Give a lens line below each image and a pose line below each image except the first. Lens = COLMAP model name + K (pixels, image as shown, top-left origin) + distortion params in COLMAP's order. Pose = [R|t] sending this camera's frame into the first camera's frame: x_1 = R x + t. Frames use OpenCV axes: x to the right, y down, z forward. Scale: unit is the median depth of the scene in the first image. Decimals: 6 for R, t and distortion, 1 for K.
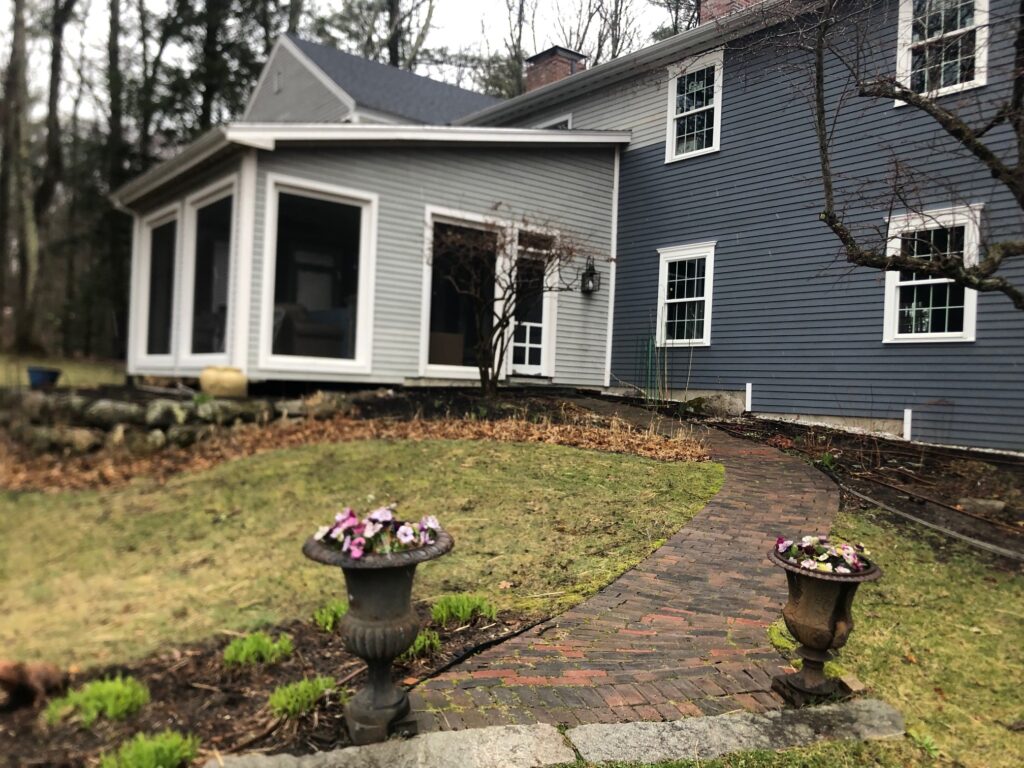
lens RADIAL K [[830.6, 0, 517.9], [0, 830.6, 362.2], [0, 0, 1]] dist [0.016819, -0.001516]
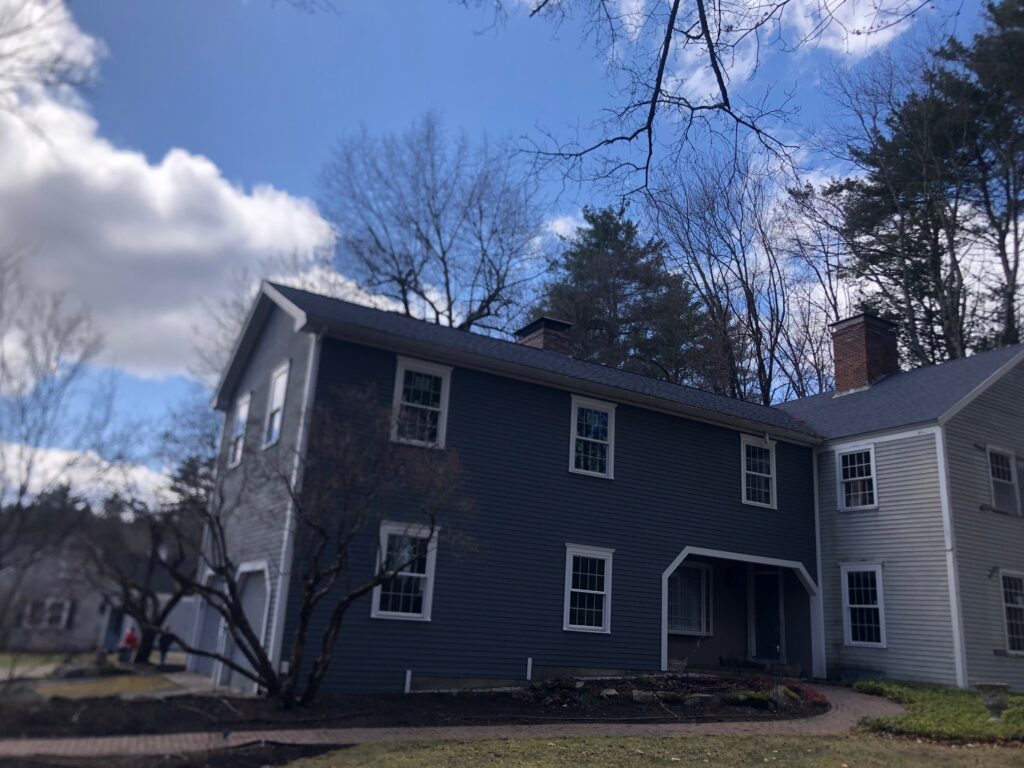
lens RADIAL K [[830.6, 0, 517.9], [0, 830.6, 362.2], [0, 0, 1]] dist [0.016819, -0.001516]
pose [[0.122312, 0.312444, 0.942029, -1.072964], [-0.052210, 0.949867, -0.308265, -0.014022], [-0.991117, -0.011479, 0.132493, 0.962262]]
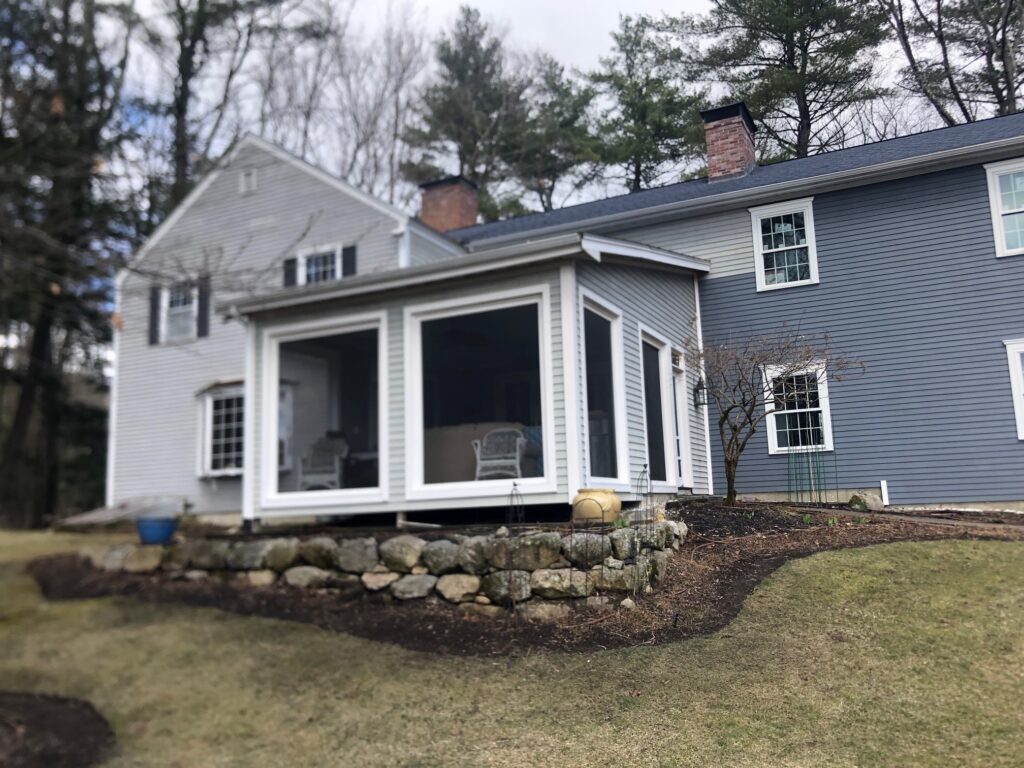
lens RADIAL K [[830.6, 0, 517.9], [0, 830.6, 362.2], [0, 0, 1]] dist [0.016819, -0.001516]
pose [[0.905734, 0.005350, 0.423813, -0.631761], [0.056336, 0.989529, -0.132886, -0.011806], [-0.420086, 0.144235, 0.895949, 0.144632]]
